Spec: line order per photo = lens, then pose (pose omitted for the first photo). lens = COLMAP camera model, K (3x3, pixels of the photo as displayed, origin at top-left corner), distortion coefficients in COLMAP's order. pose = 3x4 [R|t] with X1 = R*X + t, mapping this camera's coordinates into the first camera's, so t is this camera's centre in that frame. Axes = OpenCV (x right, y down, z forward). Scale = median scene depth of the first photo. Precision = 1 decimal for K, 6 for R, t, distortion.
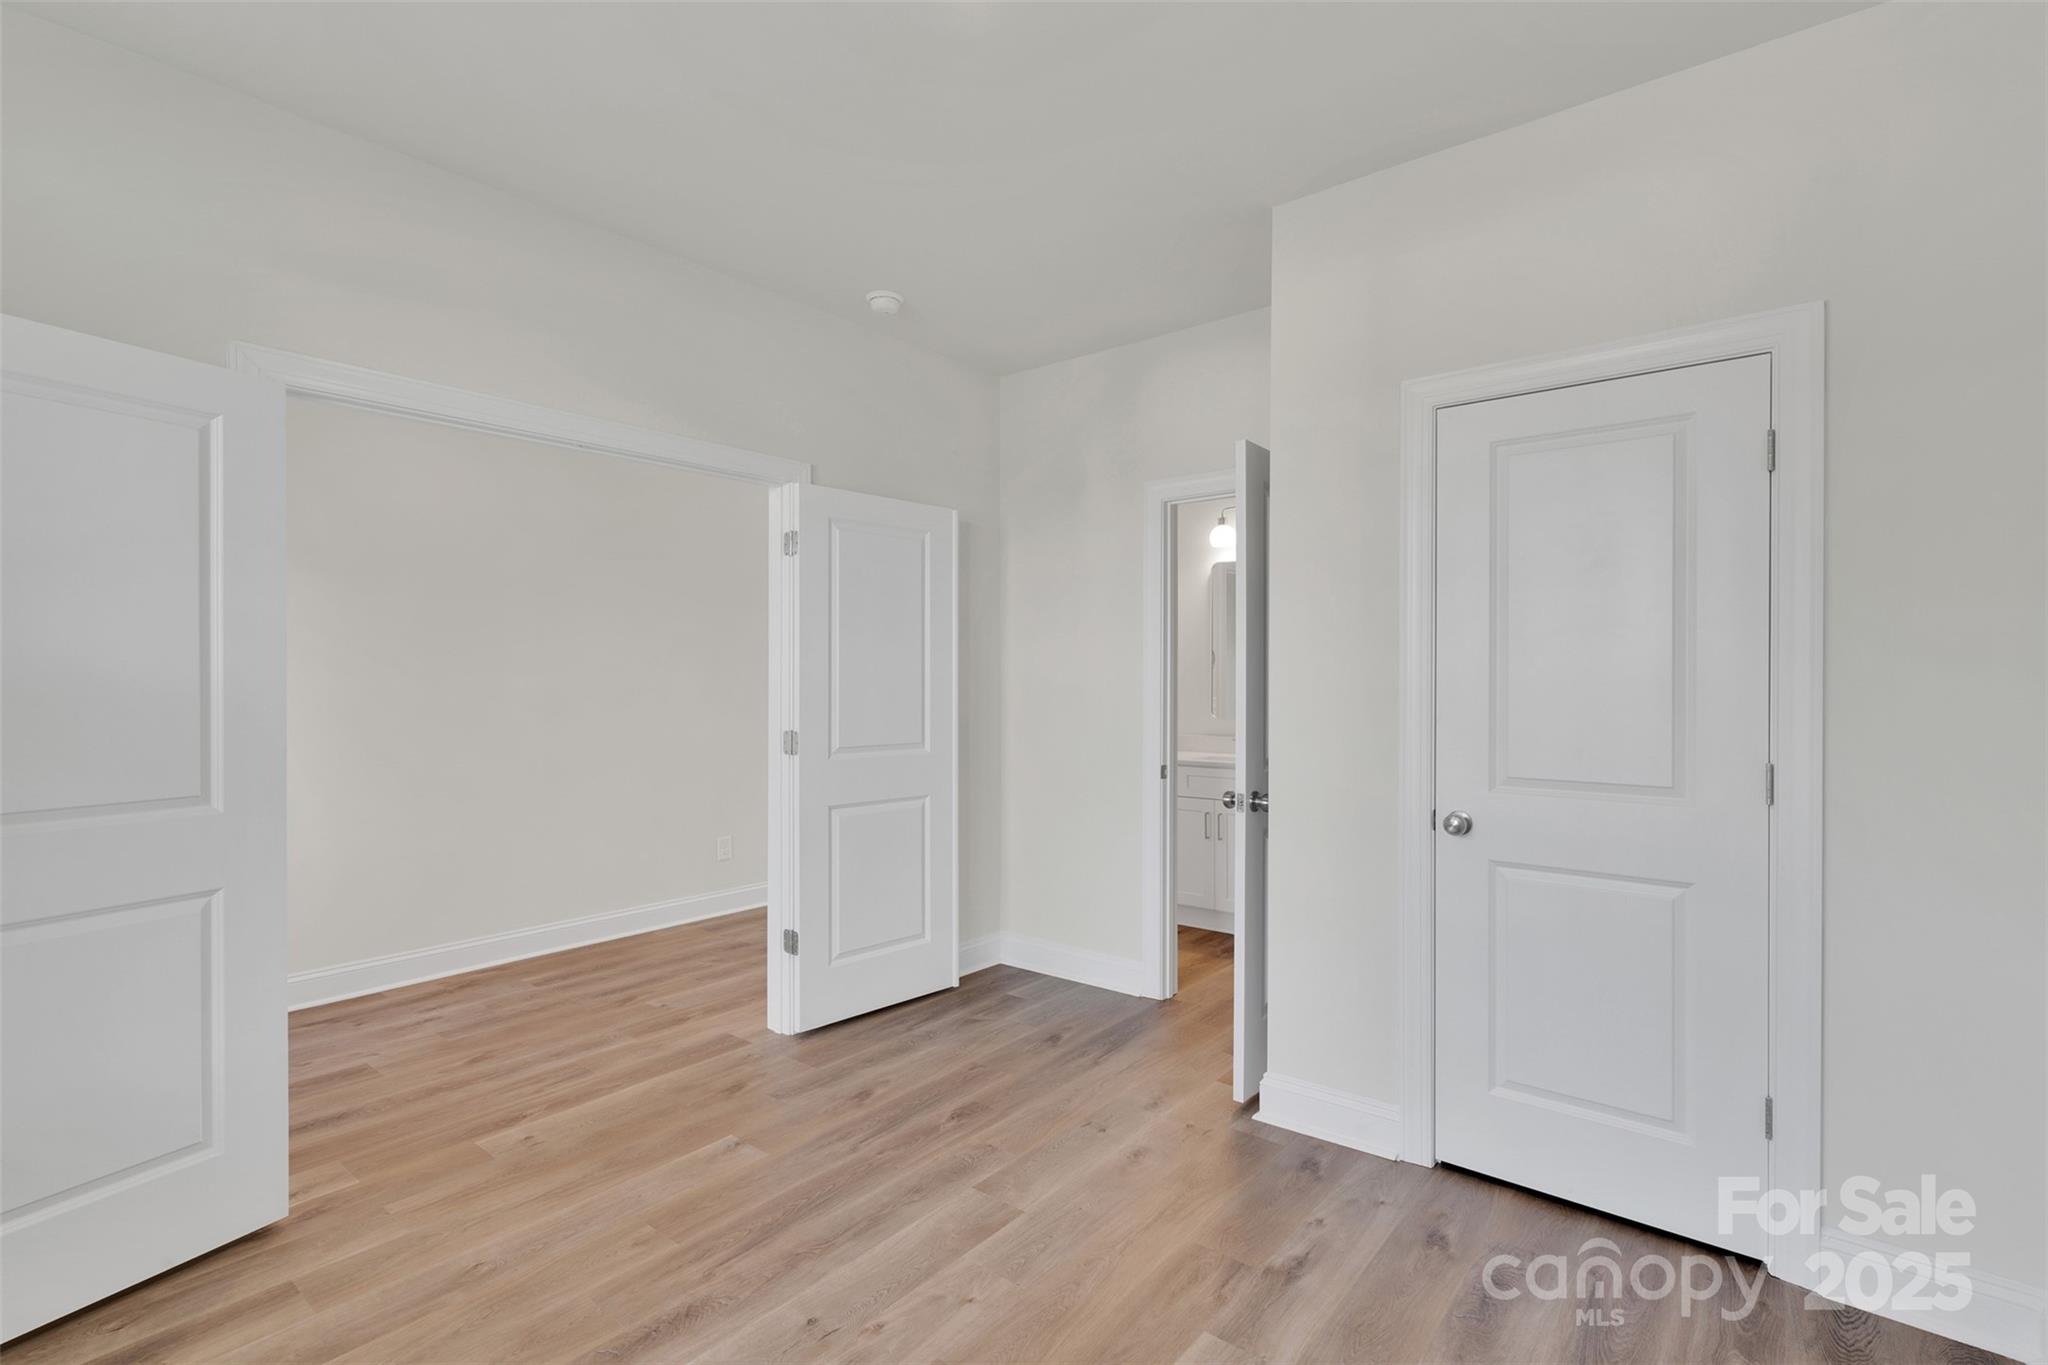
lens RADIAL K [[961.0, 0, 1035.0], [0, 961.0, 692.0], [0, 0, 1]] dist [0.008622, 0.000076]
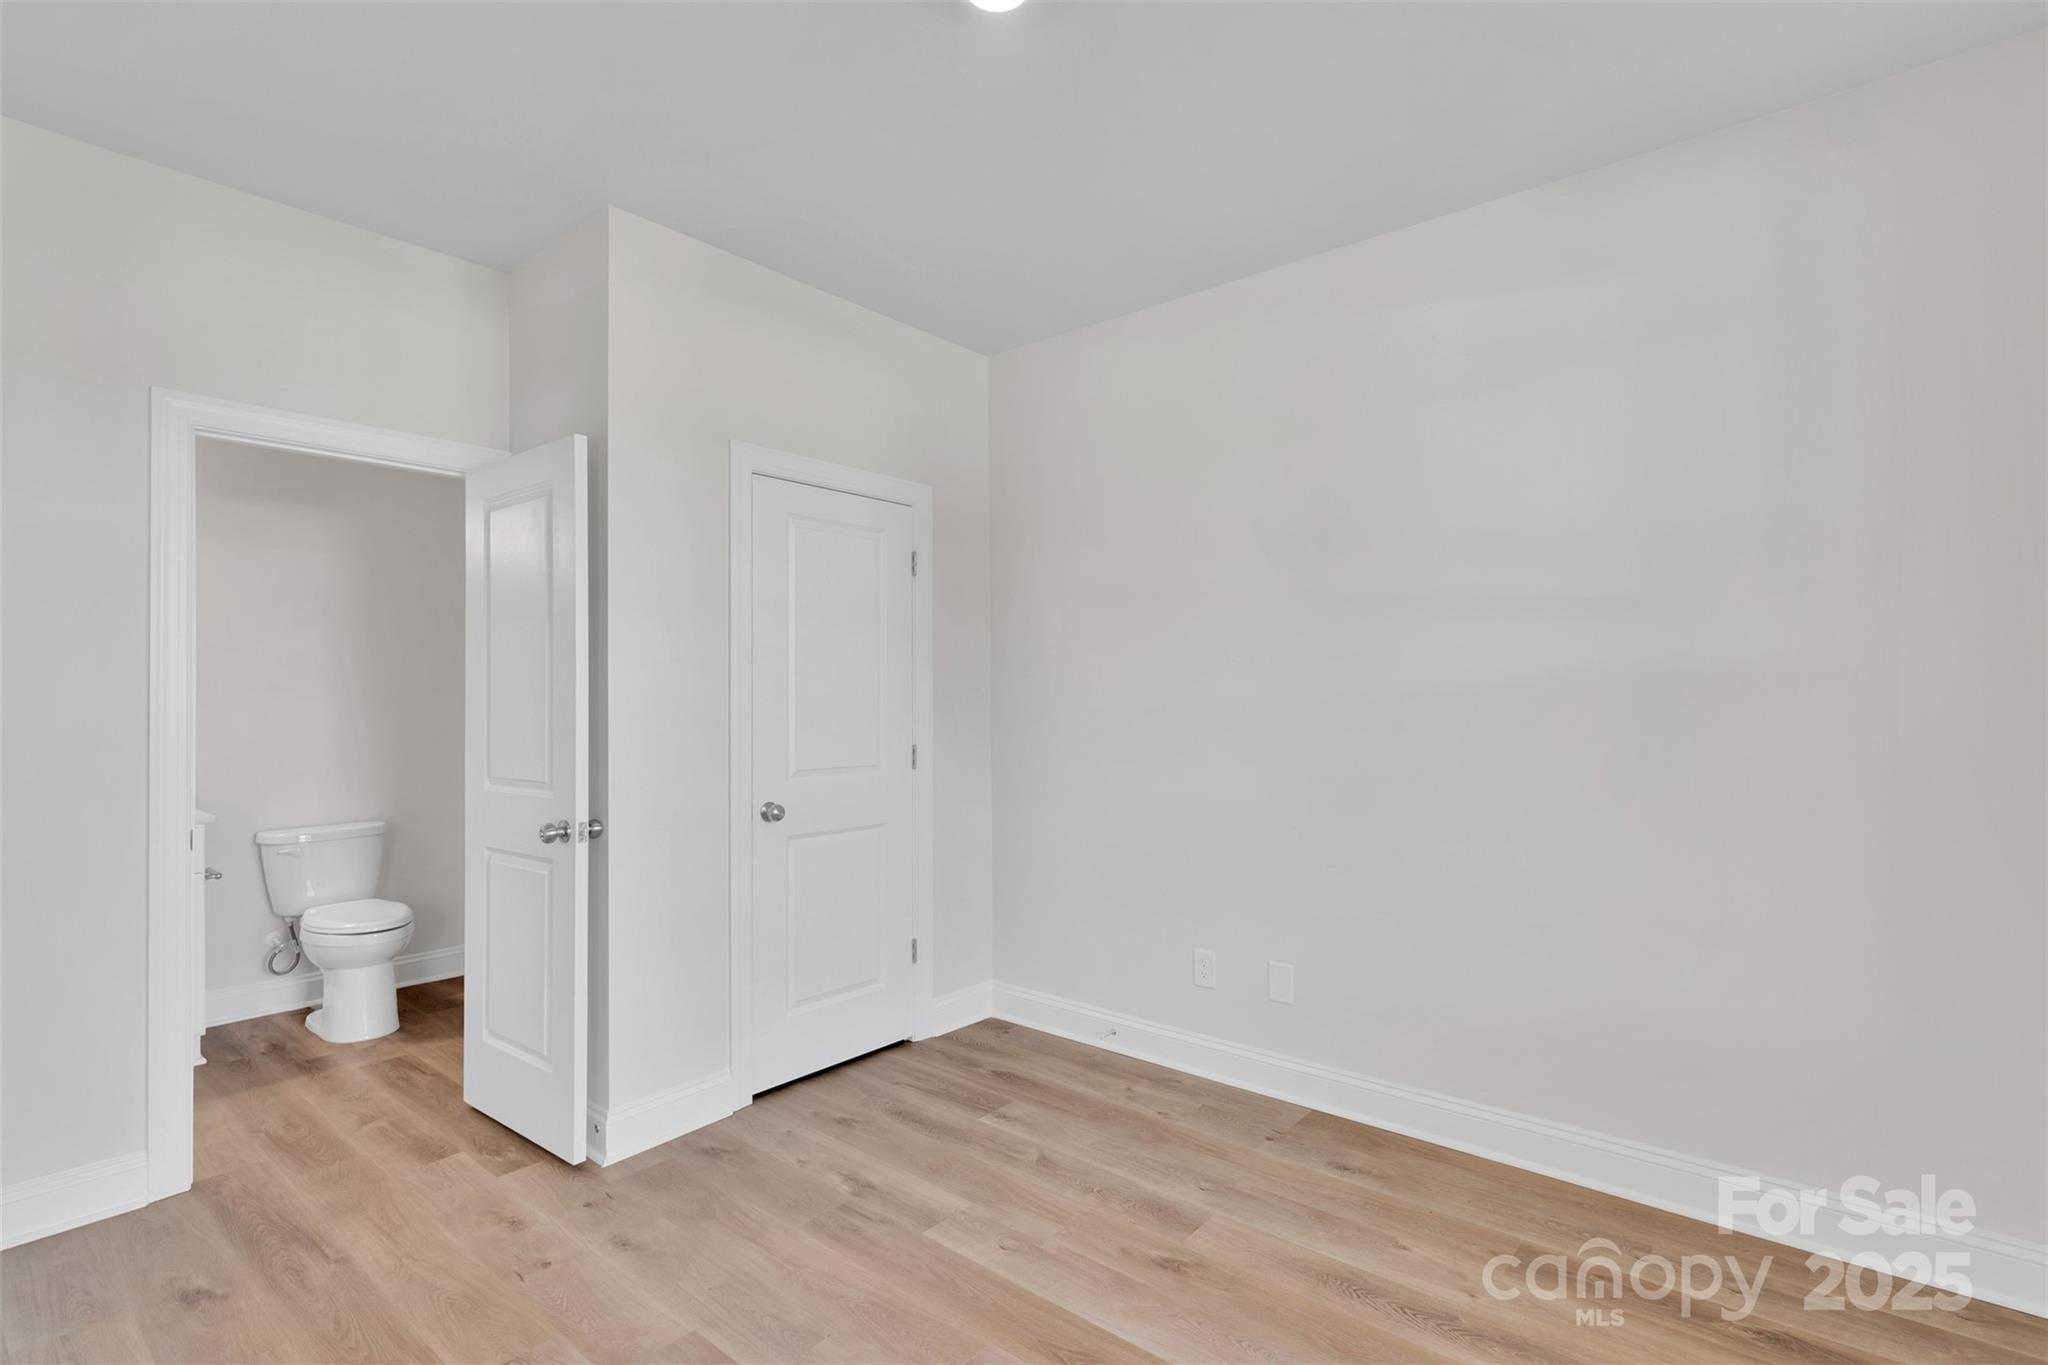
lens RADIAL K [[961.0, 0, 1037.1], [0, 961.0, 692.8], [0, 0, 1]] dist [0.008622, 0.000076]
pose [[0.012027, -0.005311, 0.999914, -0.857407], [0.007967, 0.999955, 0.005215, -0.023694], [-0.999896, 0.007903, 0.012068, 0.685823]]
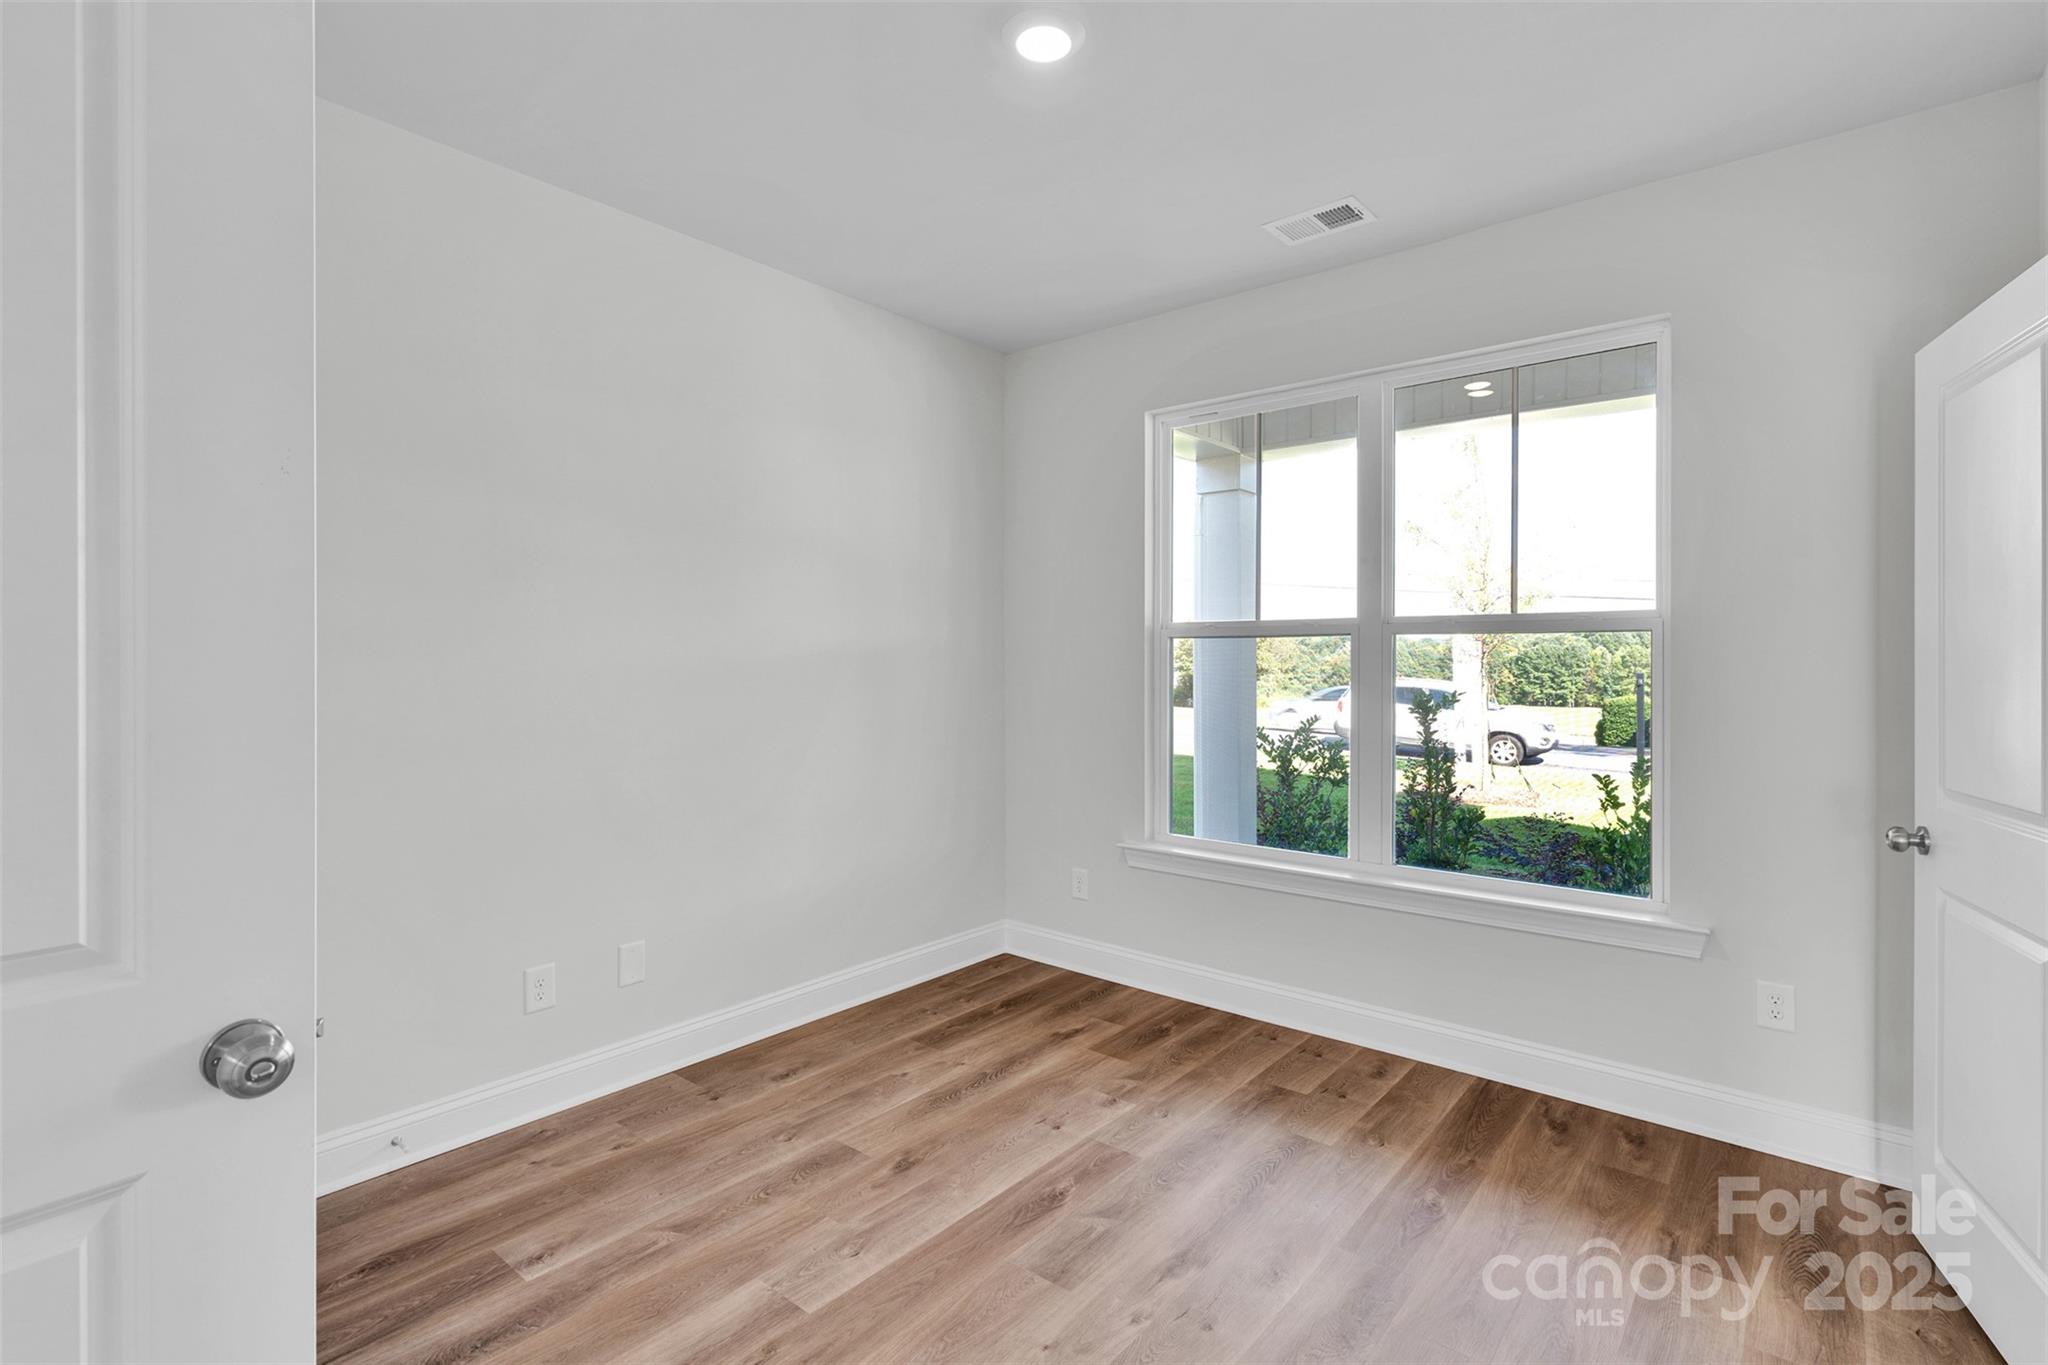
lens RADIAL K [[961.0, 0, 1024.3], [0, 961.0, 667.8], [0, 0, 1]] dist [0.008622, 0.000076]
pose [[-0.999908, -0.004905, 0.012635, -0.046949], [-0.004847, 0.999978, 0.004618, -0.010869], [-0.012657, 0.004557, -0.999910, 1.640195]]
